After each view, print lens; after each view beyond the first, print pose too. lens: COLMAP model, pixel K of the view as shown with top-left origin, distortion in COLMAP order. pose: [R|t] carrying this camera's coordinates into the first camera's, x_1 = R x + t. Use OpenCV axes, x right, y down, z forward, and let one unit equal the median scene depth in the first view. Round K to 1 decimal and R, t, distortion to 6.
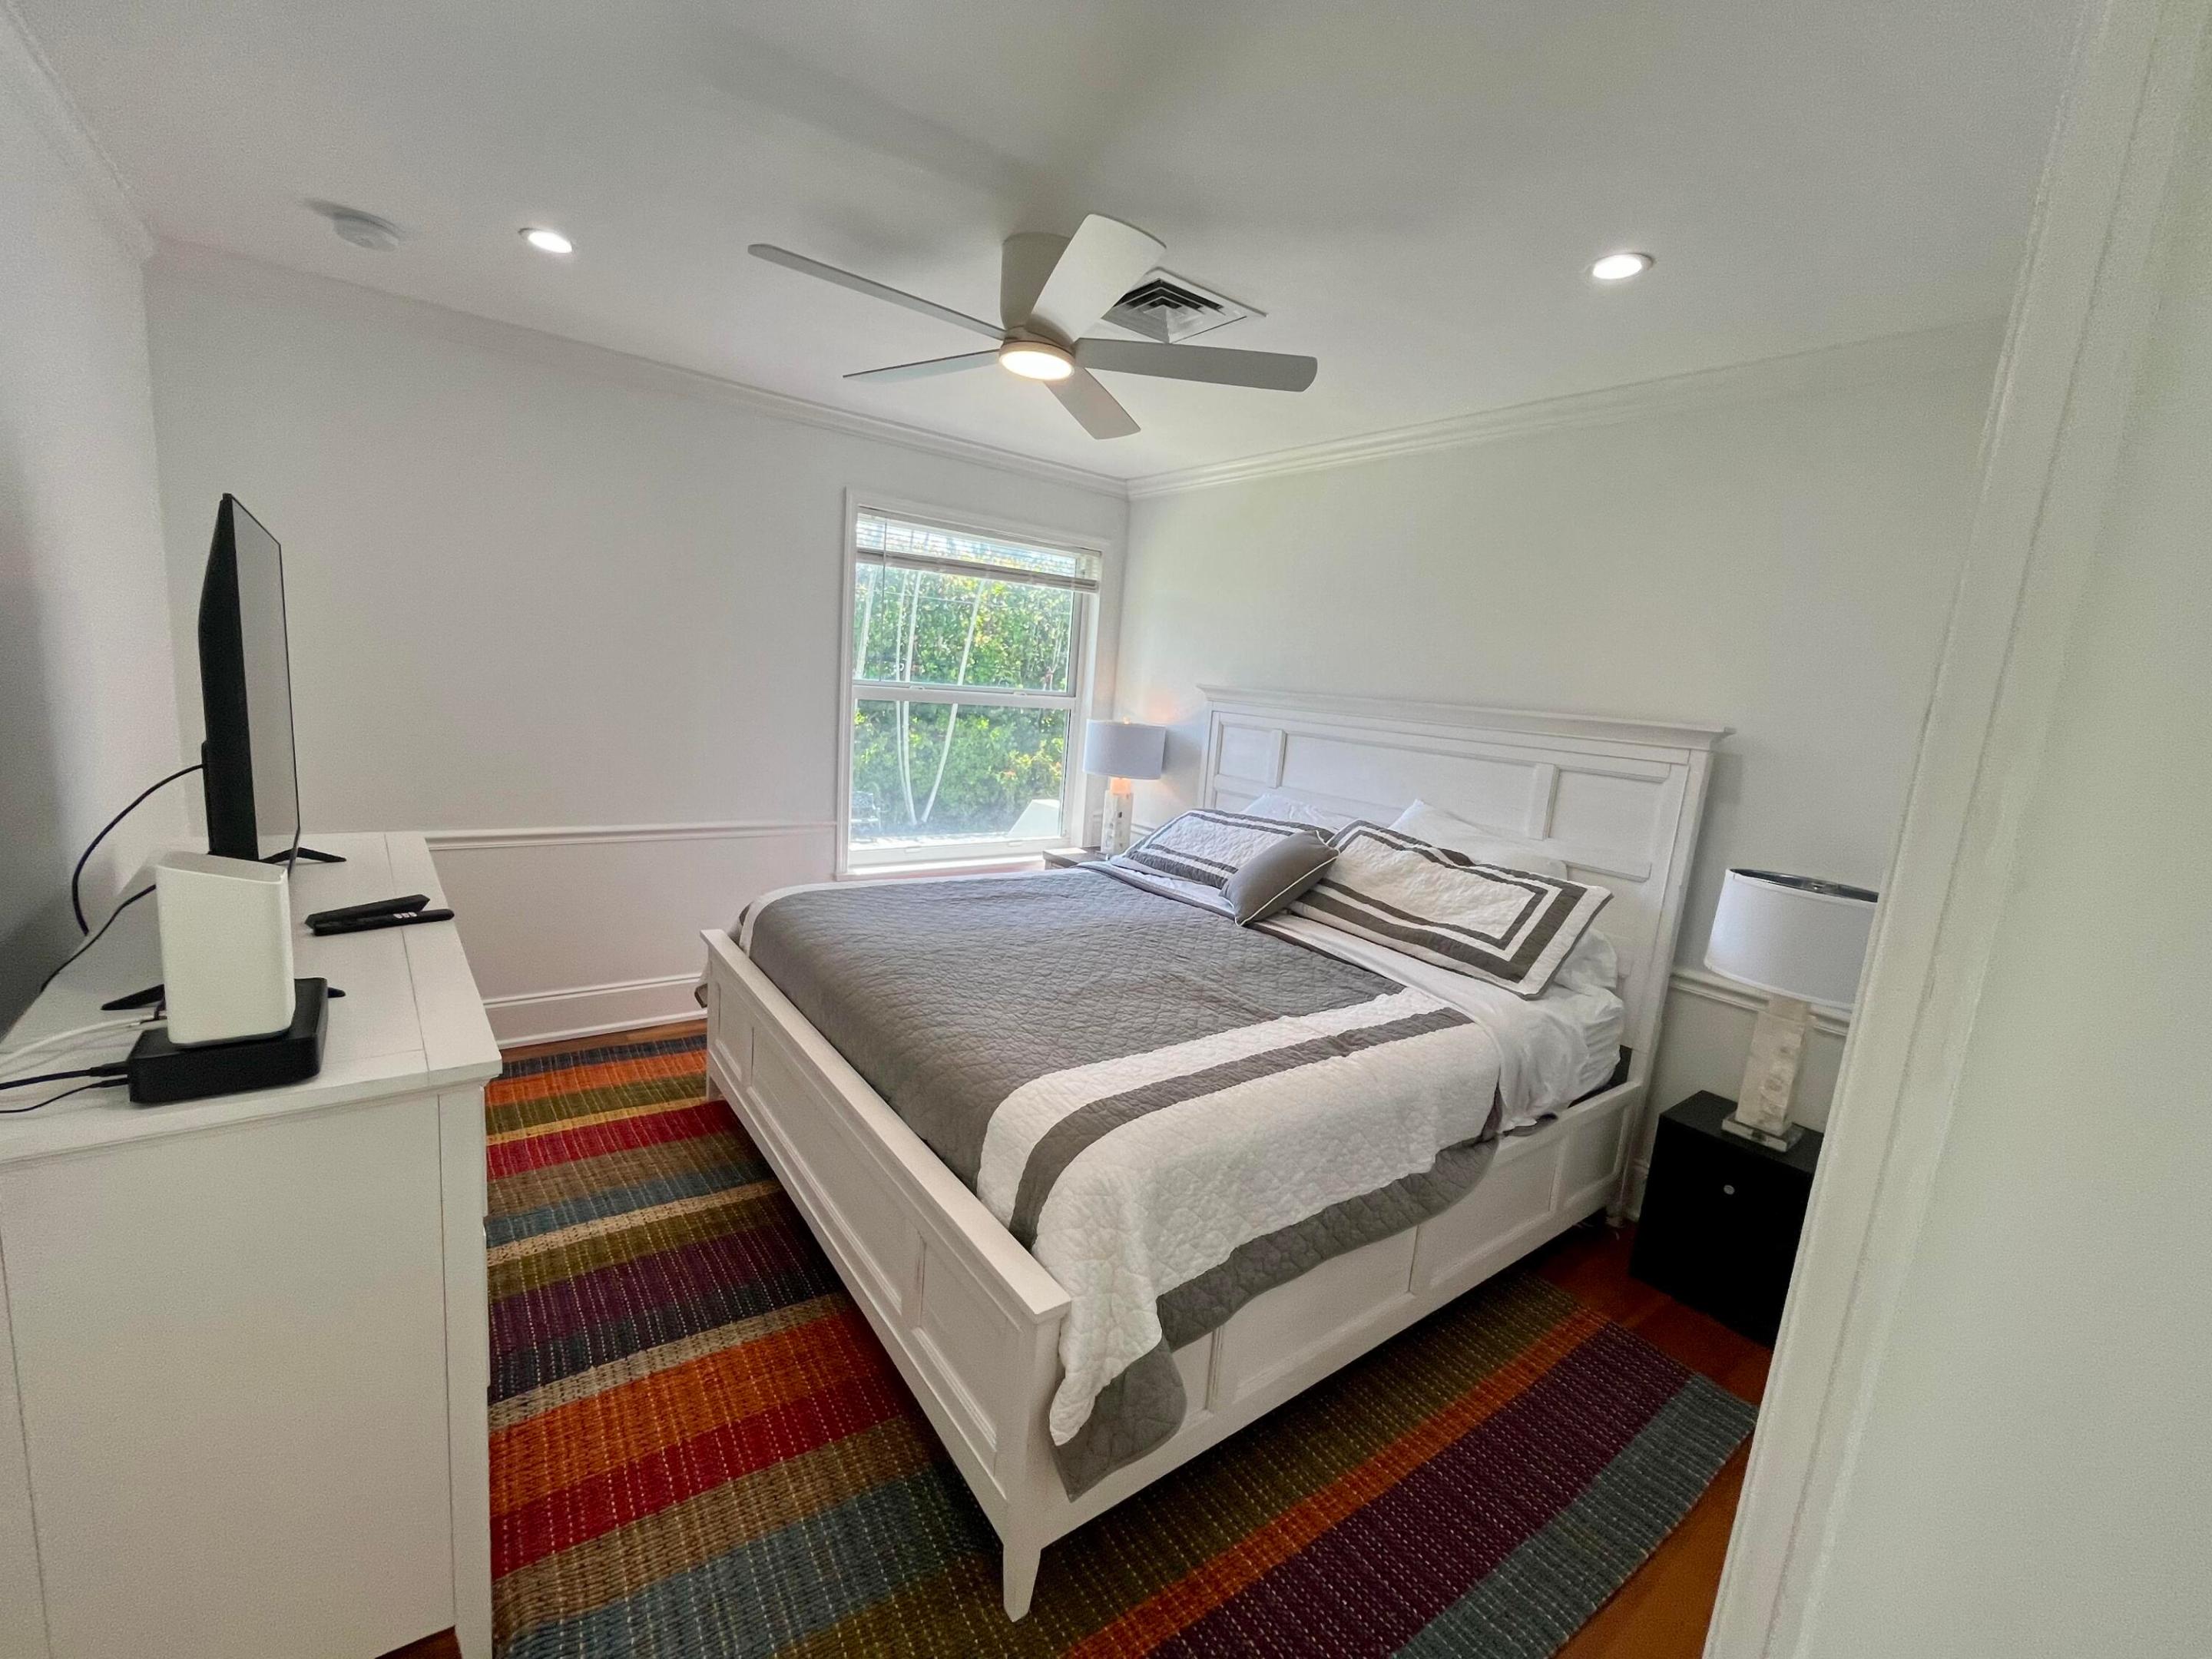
lens RADIAL K [[906.6, 0, 1100.8], [0, 906.6, 826.2], [0, 0, 1]] dist [-0.001374, 0.000196]
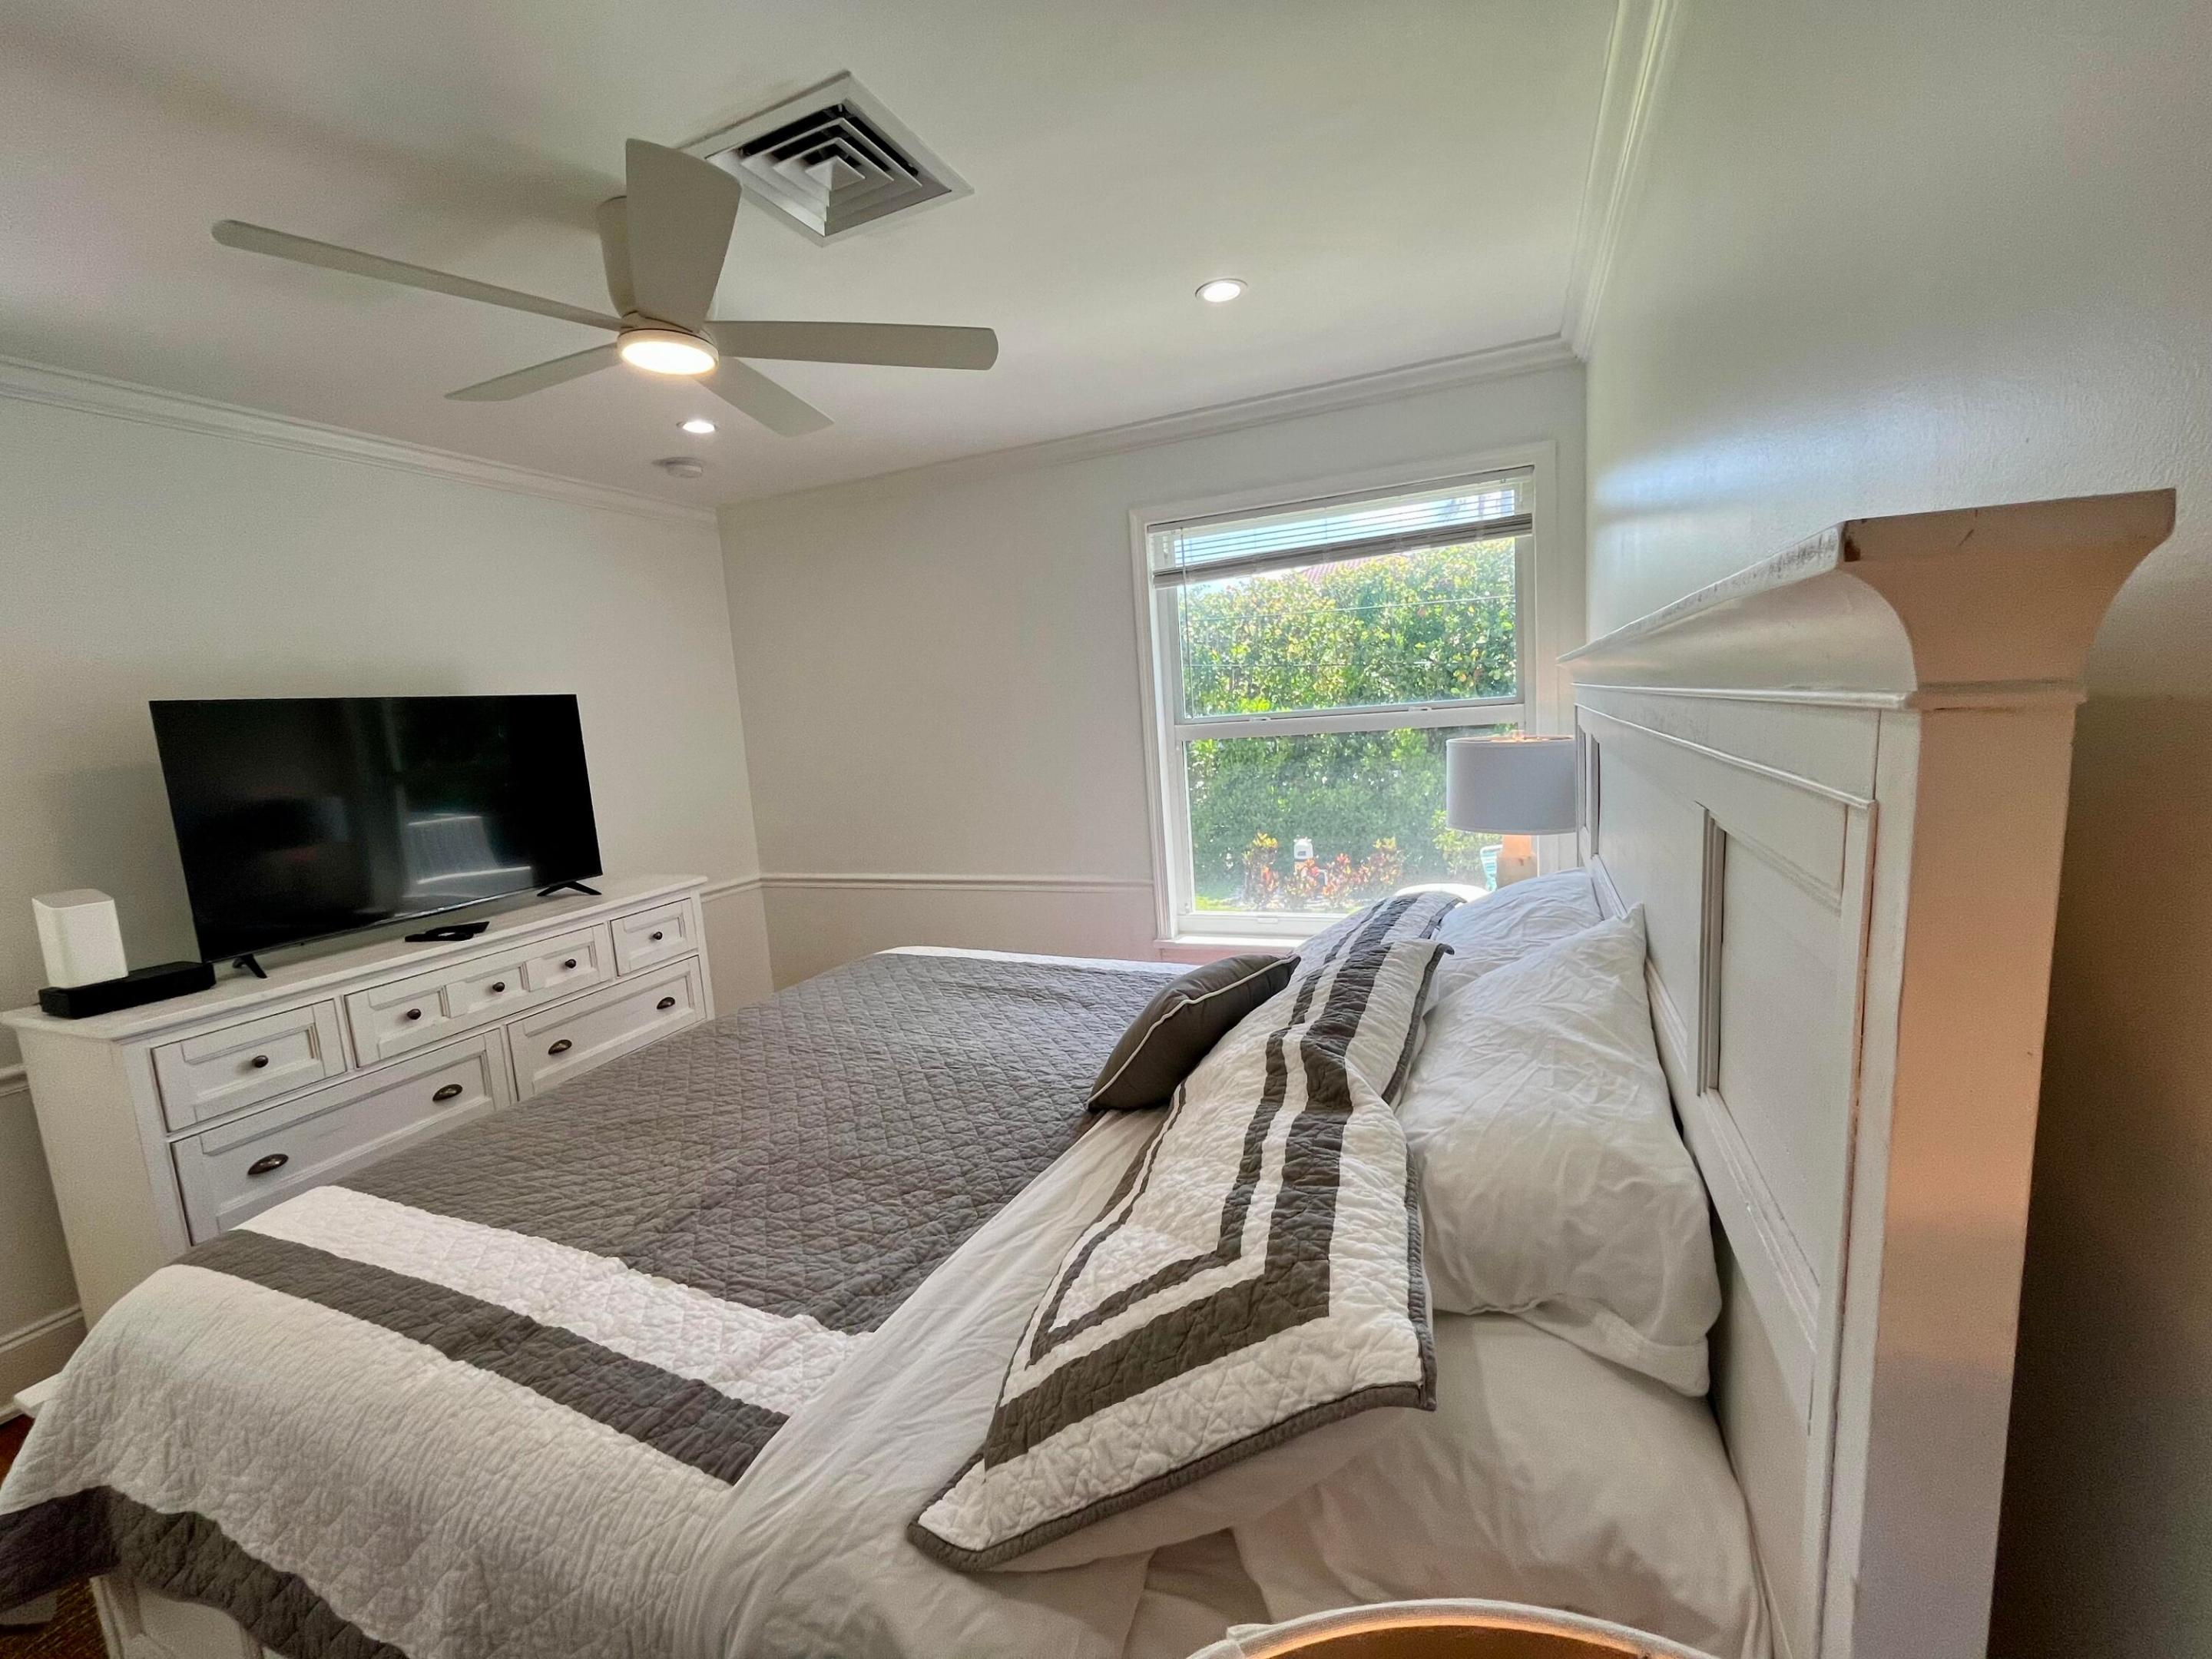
lens RADIAL K [[906.6, 0, 1100.8], [0, 906.6, 826.2], [0, 0, 1]] dist [-0.001374, 0.000196]
pose [[0.479950, -0.004052, -0.877286, 0.869699], [-0.032483, 0.999222, -0.022386, -0.068953], [0.876694, 0.039241, 0.479445, 0.978599]]
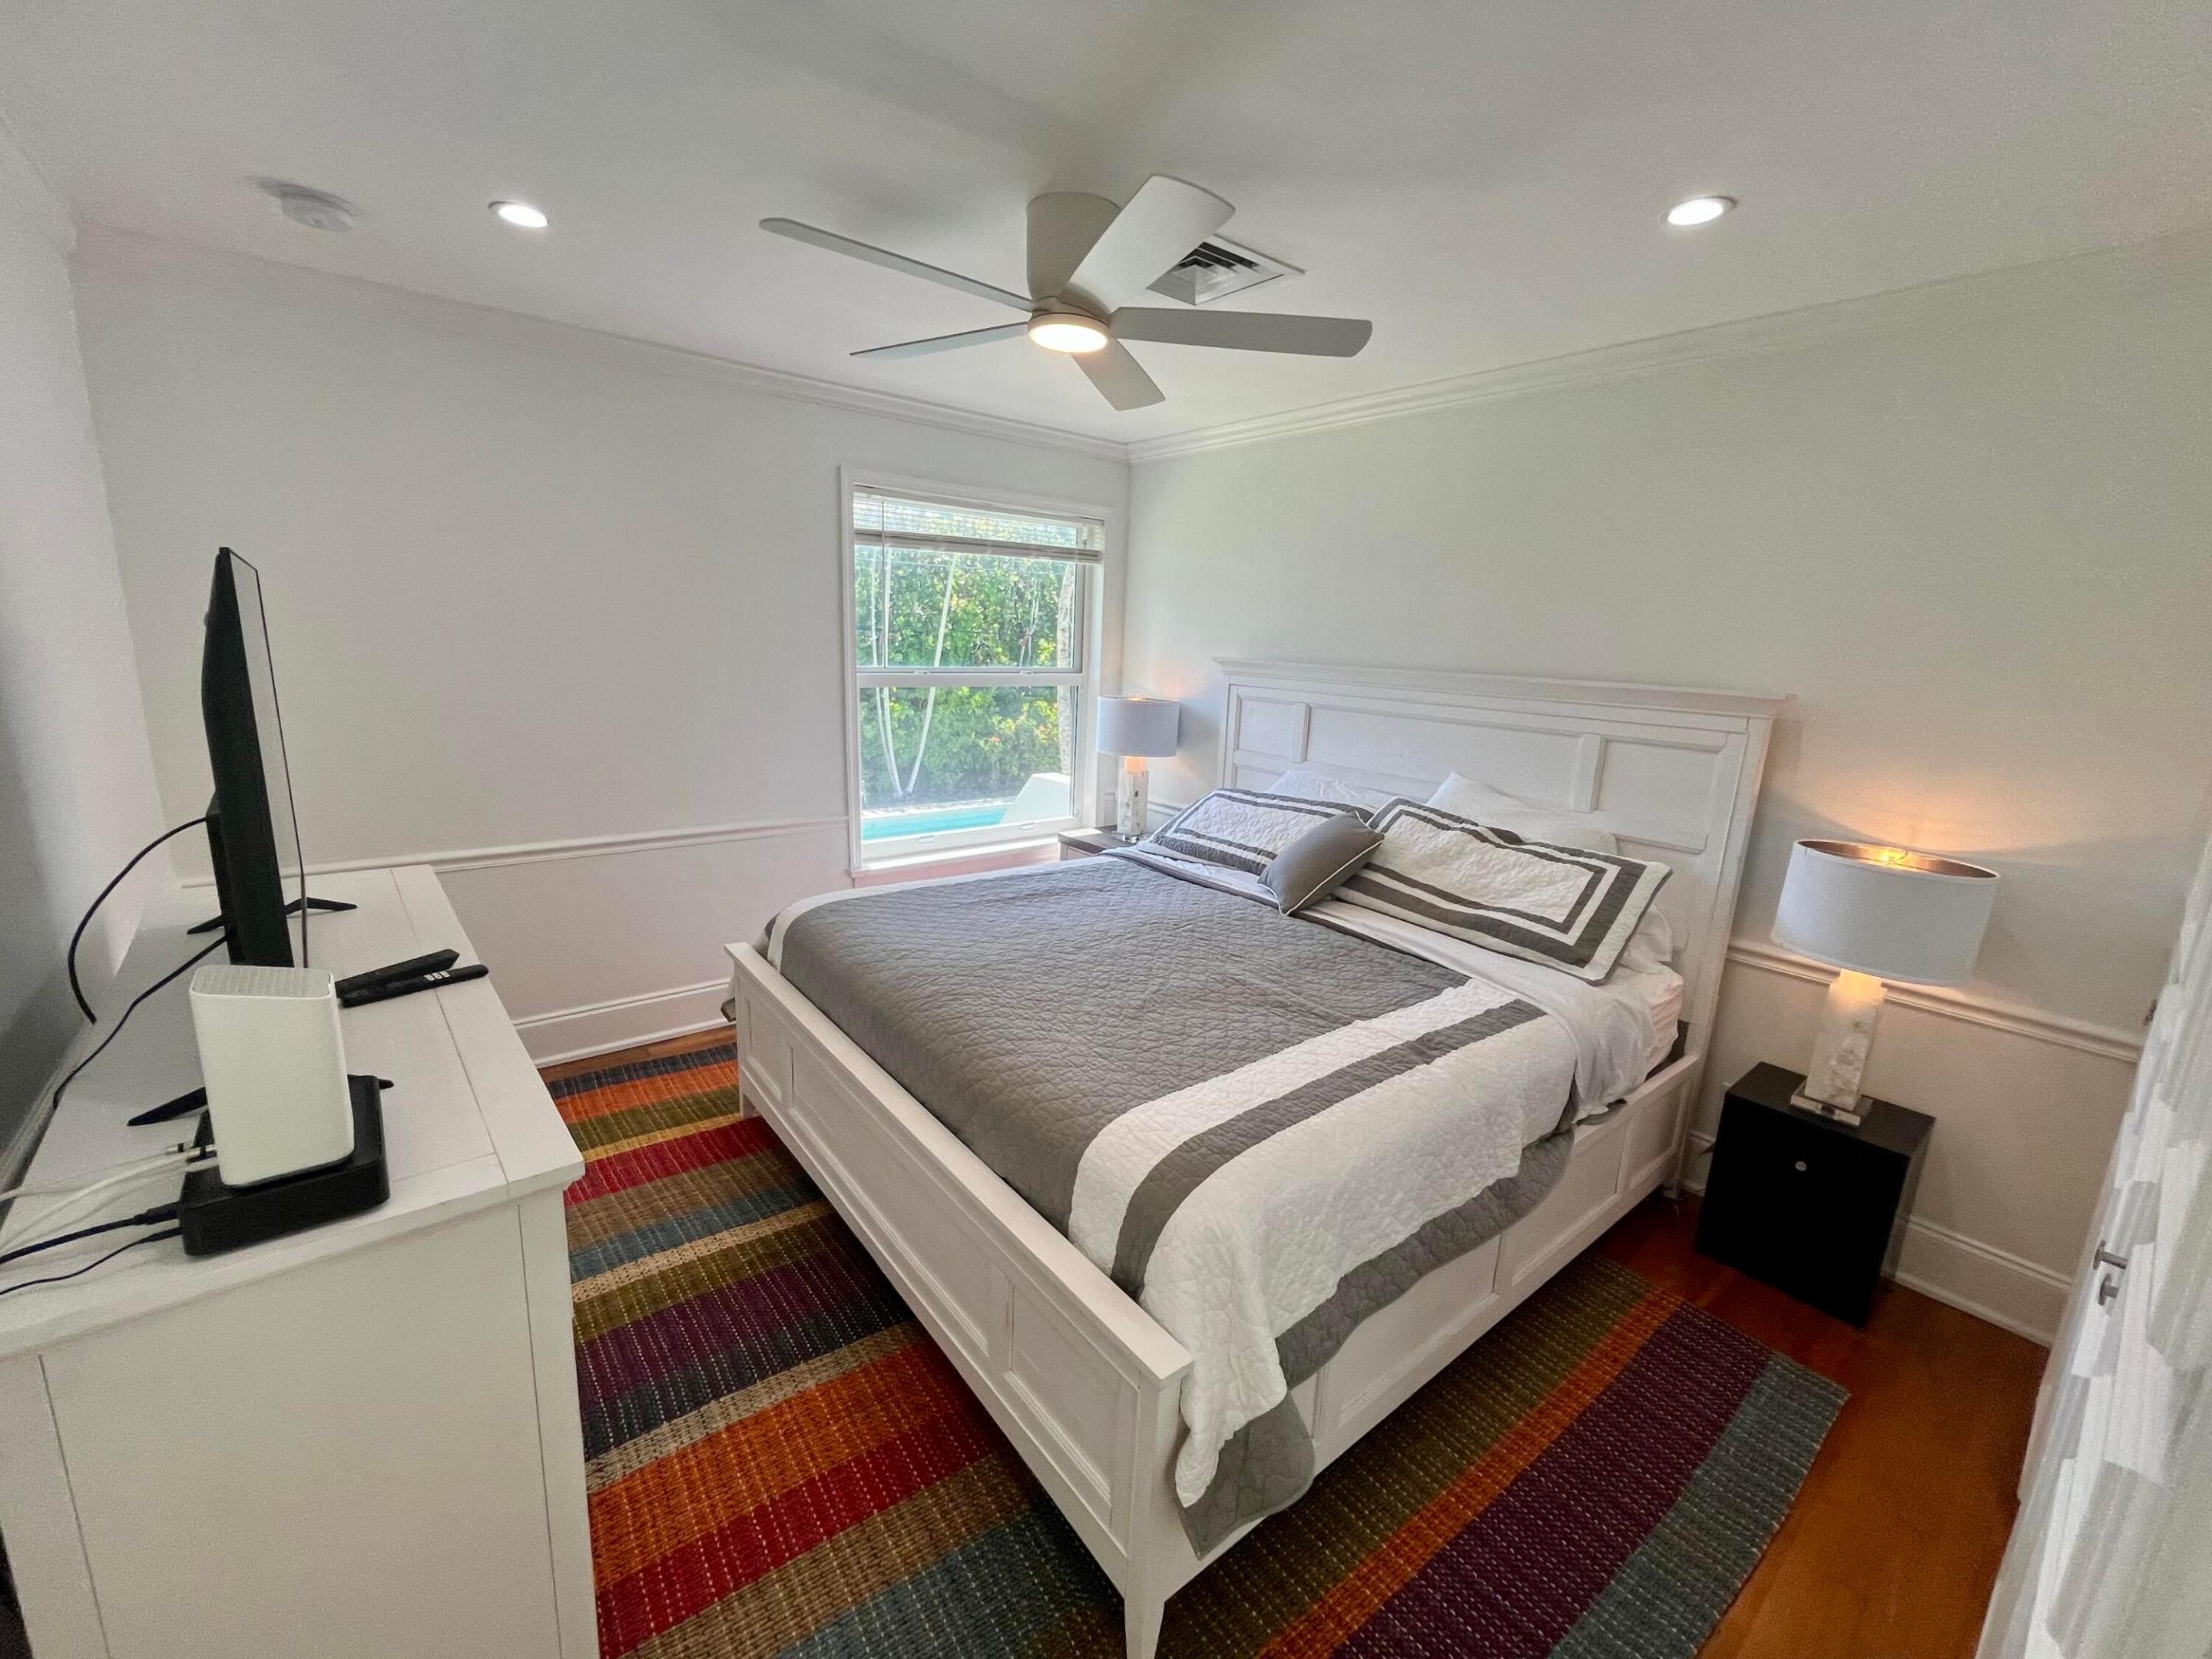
lens RADIAL K [[906.6, 0, 1100.8], [0, 906.6, 826.2], [0, 0, 1]] dist [-0.001374, 0.000196]
pose [[0.998749, -0.045276, 0.021235, -0.081125], [0.044199, 0.997834, 0.048713, -0.055804], [-0.023395, -0.047713, 0.998587, 0.051676]]
